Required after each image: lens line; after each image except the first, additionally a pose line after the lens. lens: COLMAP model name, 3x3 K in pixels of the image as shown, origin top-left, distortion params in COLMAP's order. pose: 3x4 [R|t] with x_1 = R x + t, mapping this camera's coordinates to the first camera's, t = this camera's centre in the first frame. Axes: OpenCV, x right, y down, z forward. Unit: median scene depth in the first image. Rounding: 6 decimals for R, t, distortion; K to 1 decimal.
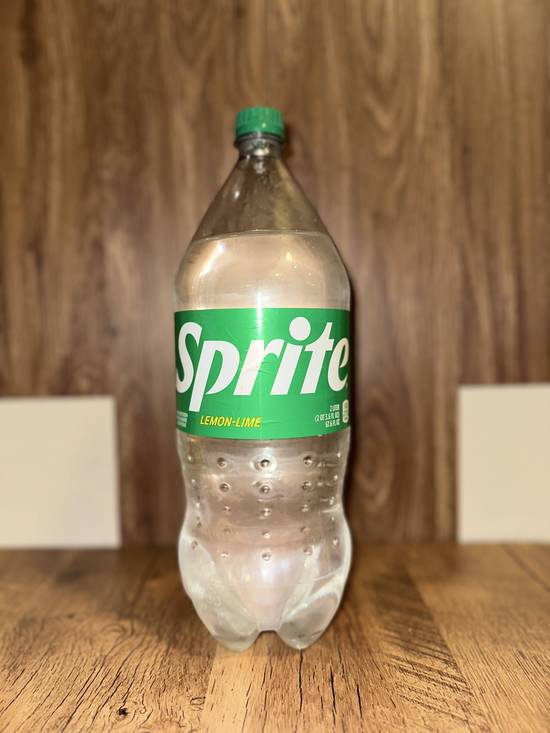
lens RADIAL K [[554.8, 0, 275.0], [0, 554.8, 366.5], [0, 0, 1]] dist [-0.007286, 0.002819]
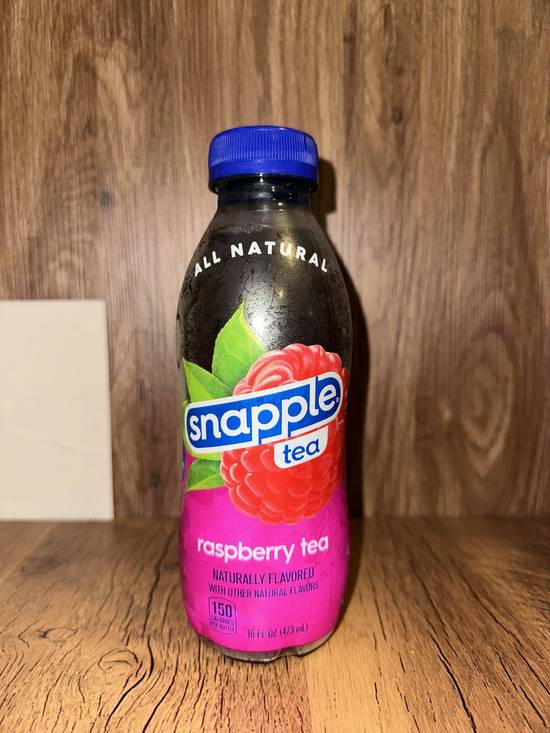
lens RADIAL K [[562.0, 0, 273.2], [0, 562.0, 367.5], [0, 0, 1]] dist [-0.041657, 0.004171]
pose [[0.999297, 0.012897, 0.035211, -0.117461], [-0.014274, 0.999132, 0.039138, 0.111185], [-0.034675, -0.039613, 0.998613, 0.327081]]
